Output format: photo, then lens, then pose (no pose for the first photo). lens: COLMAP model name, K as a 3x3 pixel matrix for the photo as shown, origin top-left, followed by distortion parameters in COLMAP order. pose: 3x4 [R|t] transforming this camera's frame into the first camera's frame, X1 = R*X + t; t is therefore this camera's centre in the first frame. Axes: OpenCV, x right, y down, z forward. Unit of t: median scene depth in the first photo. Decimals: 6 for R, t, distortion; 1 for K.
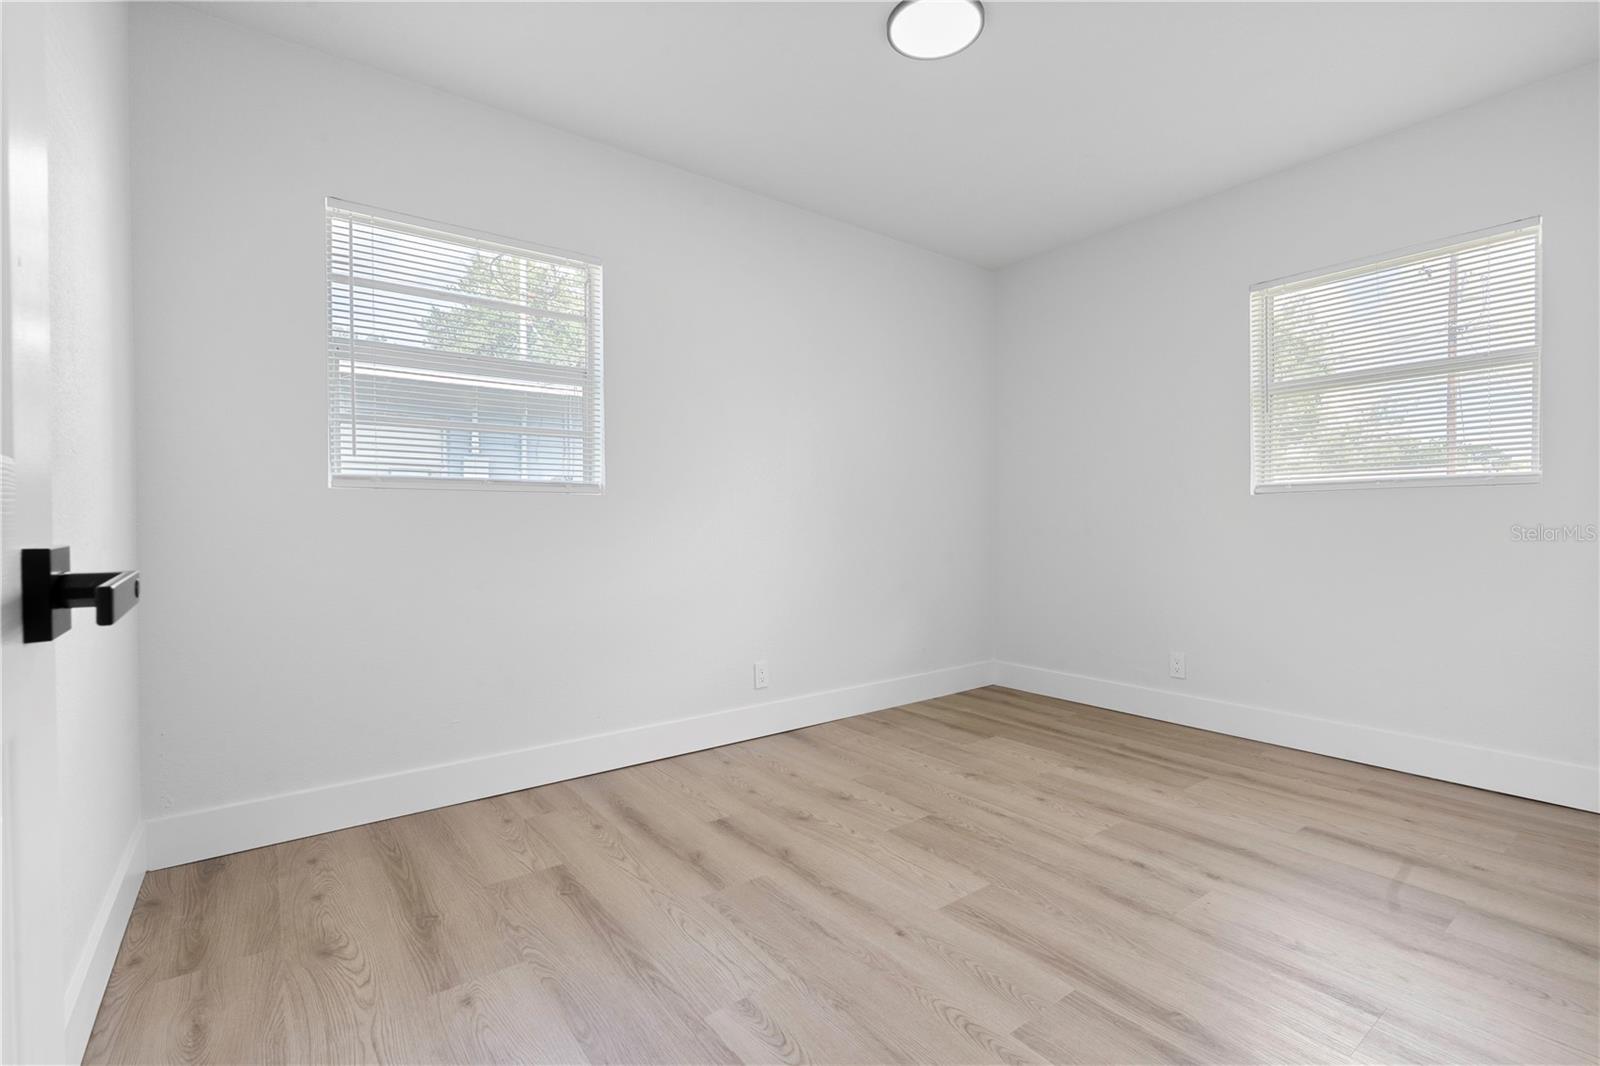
lens RADIAL K [[734.4, 0, 804.9], [0, 734.4, 539.5], [0, 0, 1]] dist [-0.011896, 0.004481]
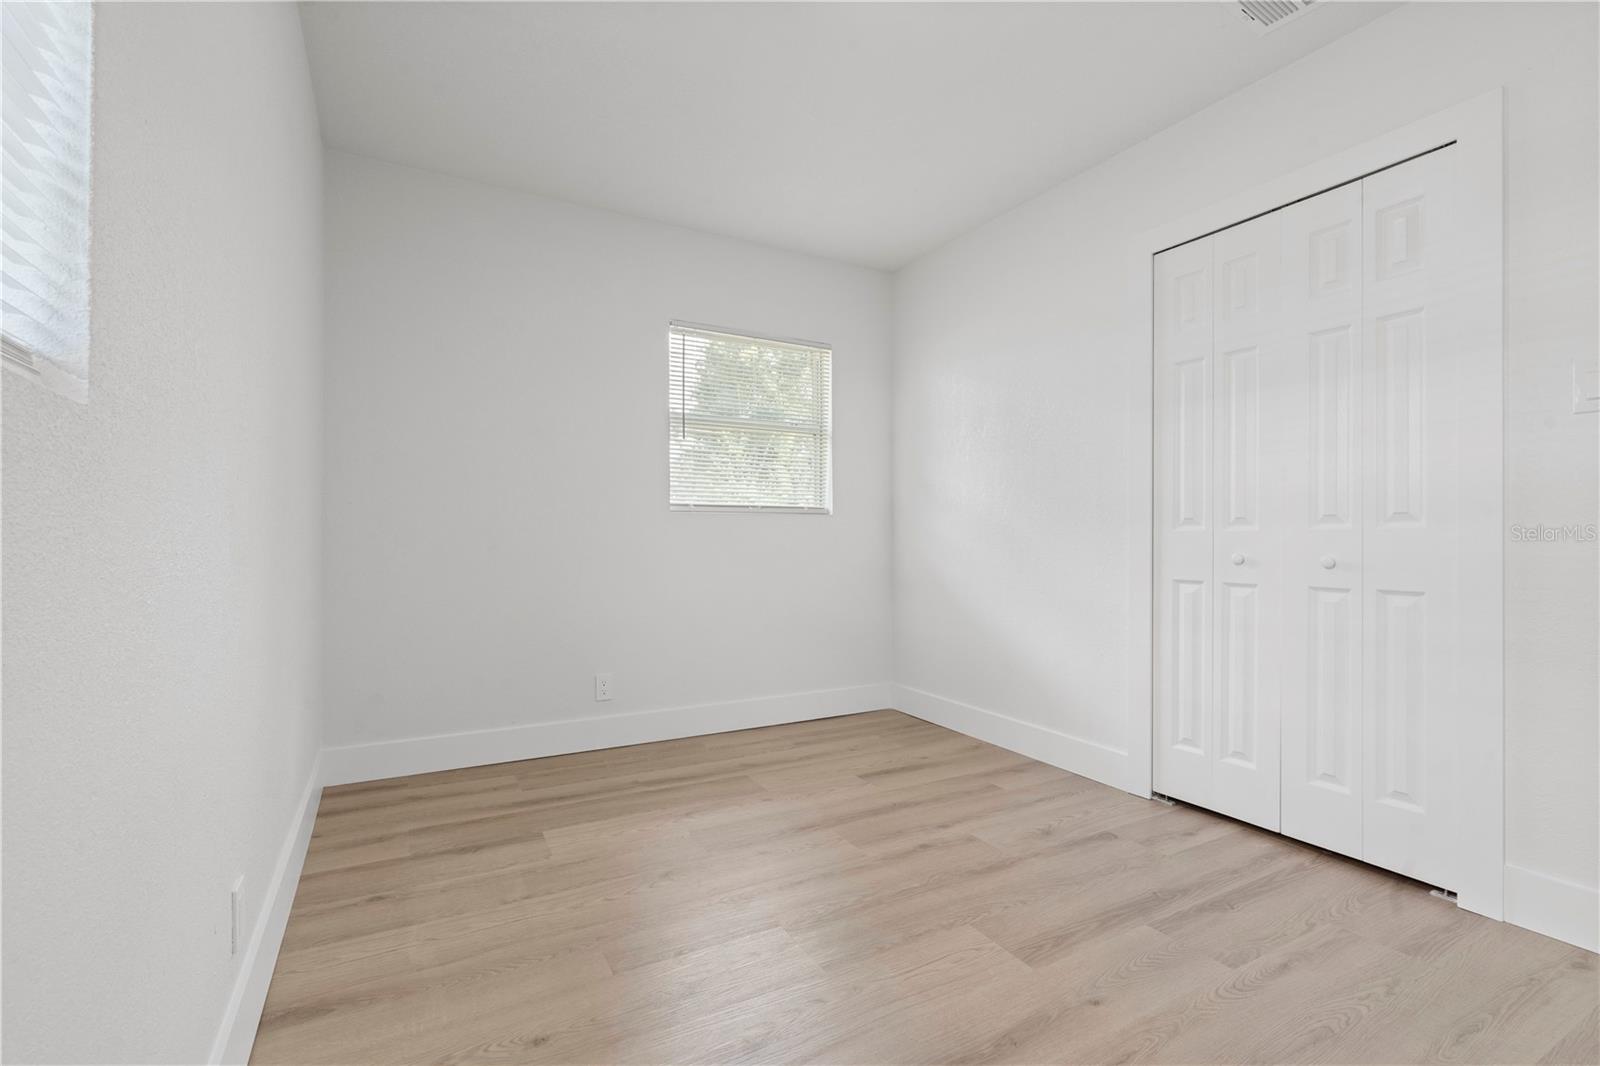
lens RADIAL K [[734.4, 0, 802.9], [0, 734.4, 519.8], [0, 0, 1]] dist [-0.011896, 0.004481]
pose [[0.123690, 0.031388, 0.991824, -0.464757], [0.018600, 0.999251, -0.033942, -0.006262], [-0.992147, 0.022647, 0.123013, 0.721346]]
